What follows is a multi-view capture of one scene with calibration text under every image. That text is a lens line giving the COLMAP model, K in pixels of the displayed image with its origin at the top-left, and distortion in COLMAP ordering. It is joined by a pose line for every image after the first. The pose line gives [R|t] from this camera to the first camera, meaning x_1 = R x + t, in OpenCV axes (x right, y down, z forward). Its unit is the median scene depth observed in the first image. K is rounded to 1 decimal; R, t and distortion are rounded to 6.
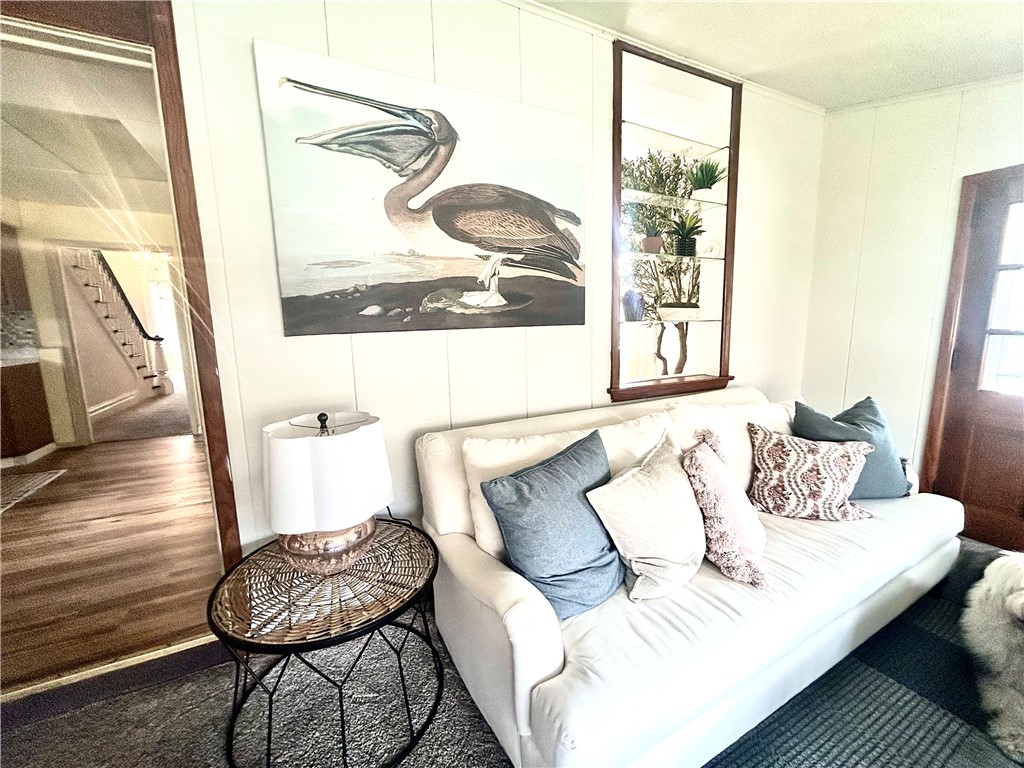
lens RADIAL K [[419.7, 0, 514.3], [0, 419.7, 384.9], [0, 0, 1]] dist [0.001278, 0.000349]
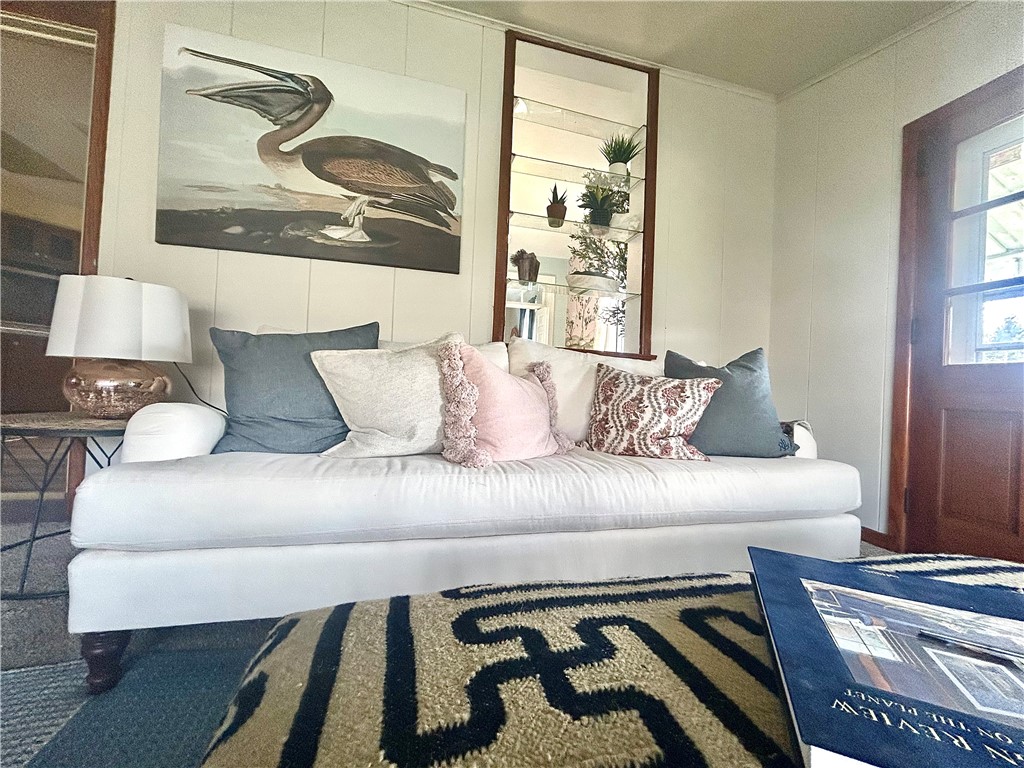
lens RADIAL K [[419.7, 0, 504.5], [0, 419.7, 377.5], [0, 0, 1]] dist [0.001278, 0.000349]
pose [[0.974235, 0.058491, -0.217820, 0.602232], [-0.095858, 0.981599, -0.165149, 0.311688], [0.204152, 0.181774, 0.961915, 0.098613]]
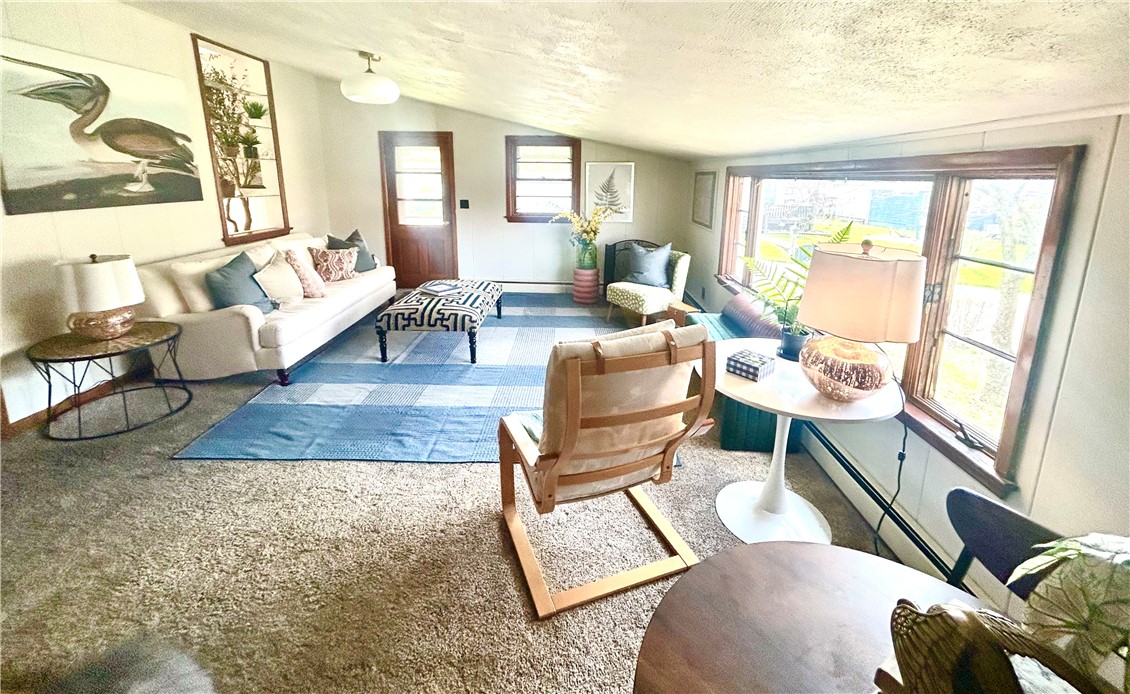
lens RADIAL K [[448.5, 0, 567.2], [0, 448.5, 270.4], [0, 0, 1]] dist [-0.004039, -0.000937]
pose [[0.469623, -0.155997, 0.868976, -0.875365], [0.116130, 0.986629, 0.114357, 0.114337], [-0.875196, 0.047210, 0.481460, -1.320389]]
